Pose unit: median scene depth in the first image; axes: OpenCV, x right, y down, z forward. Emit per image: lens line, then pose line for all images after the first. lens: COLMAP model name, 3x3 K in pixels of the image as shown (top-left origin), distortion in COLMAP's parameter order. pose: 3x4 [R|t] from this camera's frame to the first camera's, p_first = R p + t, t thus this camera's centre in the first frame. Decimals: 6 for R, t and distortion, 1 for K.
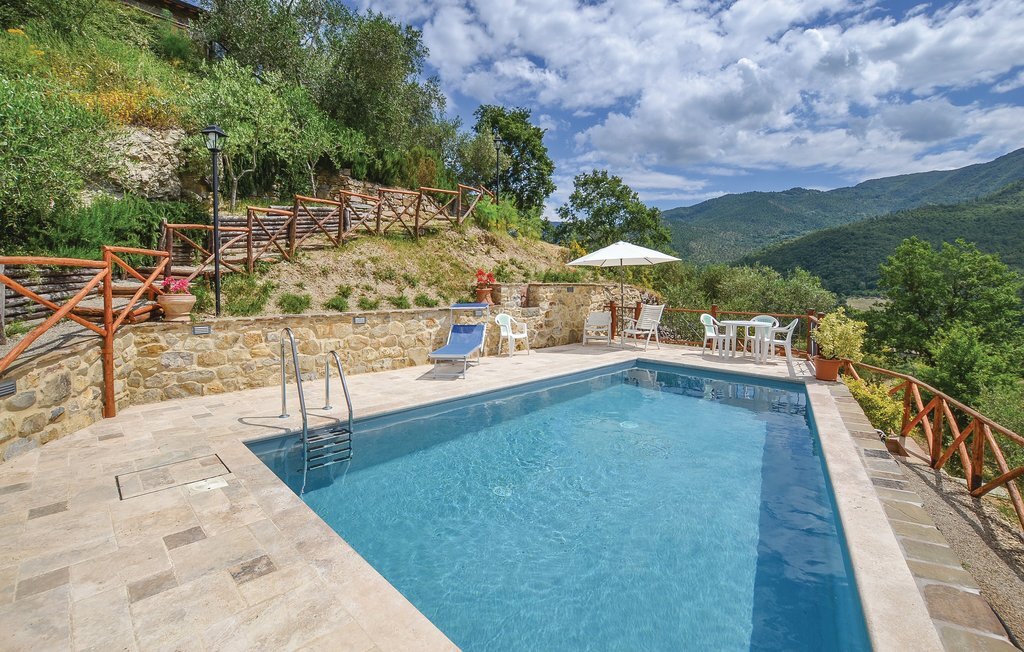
lens RADIAL K [[503.7, 0, 499.7], [0, 503.7, 294.1], [0, 0, 1]] dist [-0.026132, -0.000045]
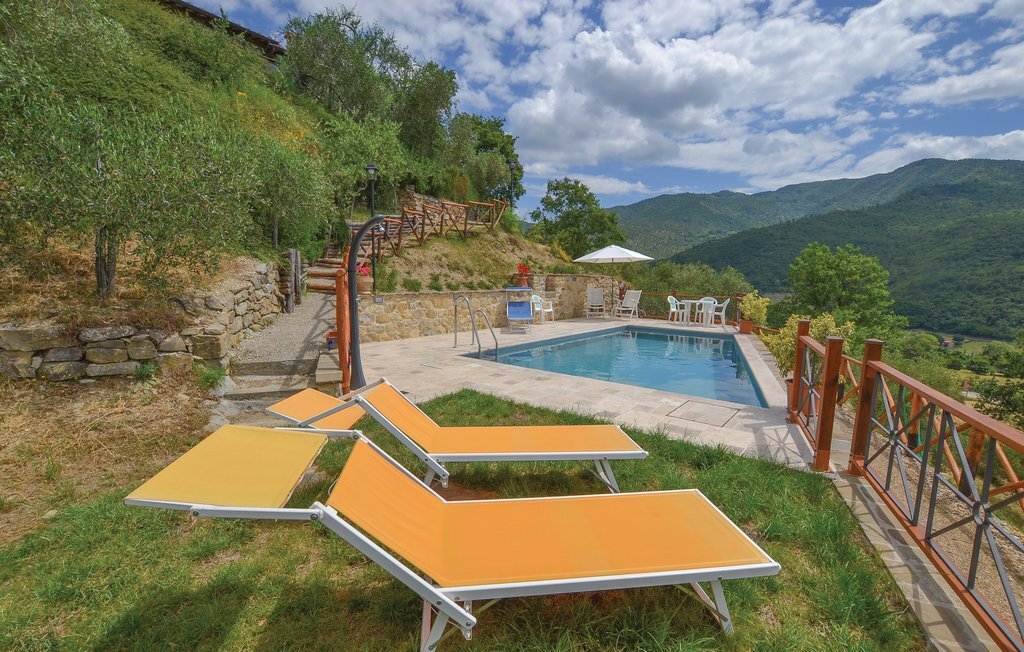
lens RADIAL K [[491.6, 0, 512.0], [0, 491.6, 326.0], [0, 0, 1]] dist [-0.023567, -0.000161]
pose [[0.990996, -0.003357, 0.133851, -0.218674], [-0.006875, 0.997091, 0.075909, 0.019025], [-0.133716, -0.076145, 0.988090, -0.331029]]
